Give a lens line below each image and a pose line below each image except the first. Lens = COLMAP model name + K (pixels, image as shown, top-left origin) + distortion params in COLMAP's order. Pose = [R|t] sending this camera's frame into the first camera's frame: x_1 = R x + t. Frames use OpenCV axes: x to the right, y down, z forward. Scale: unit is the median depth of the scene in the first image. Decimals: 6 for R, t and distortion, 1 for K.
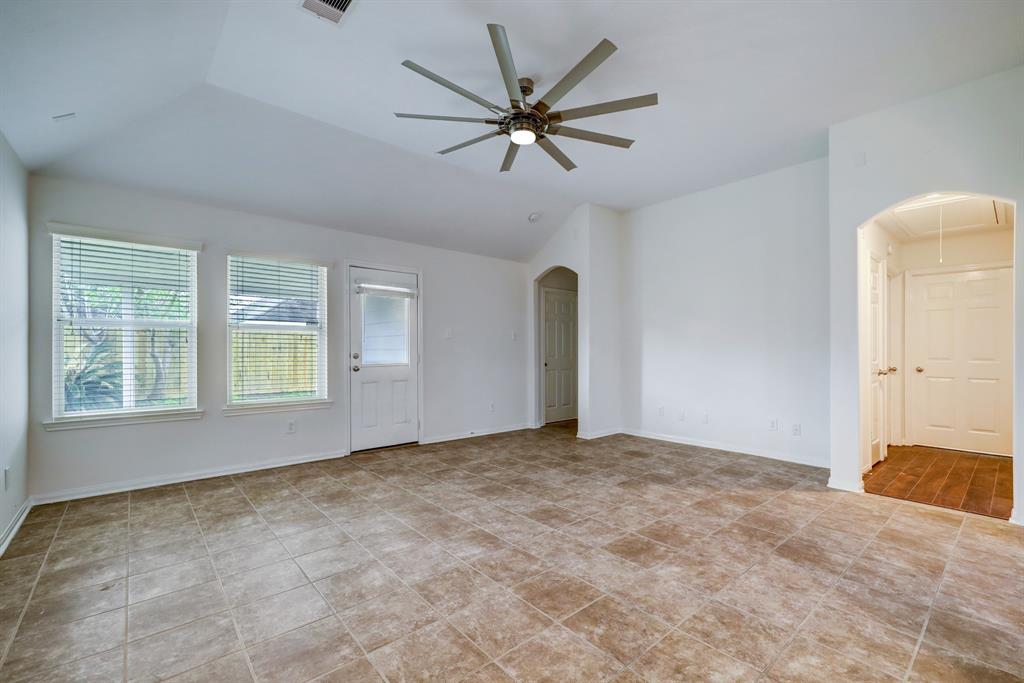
lens RADIAL K [[418.0, 0, 516.2], [0, 418.0, 351.4], [0, 0, 1]] dist [0.002244, 0.000301]
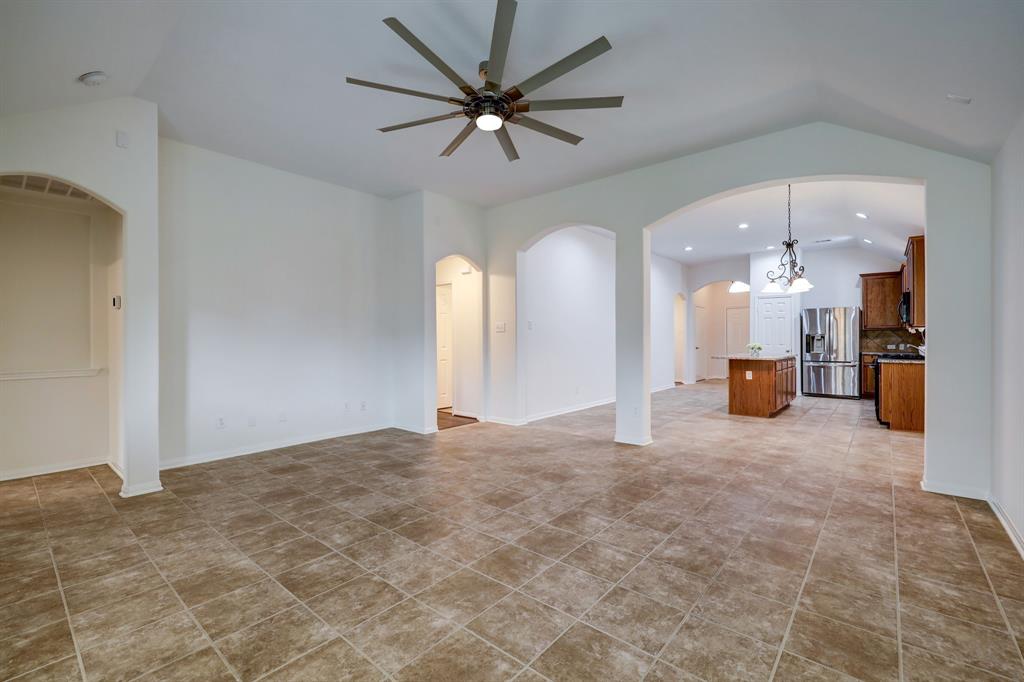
lens RADIAL K [[433.7, 0, 508.9], [0, 433.7, 337.1], [0, 0, 1]] dist [0.010461, 0.000110]
pose [[-0.111854, 0.004338, 0.993715, -0.901369], [0.007727, 0.999964, -0.003496, -0.011837], [-0.993695, 0.007287, -0.111884, 0.981838]]
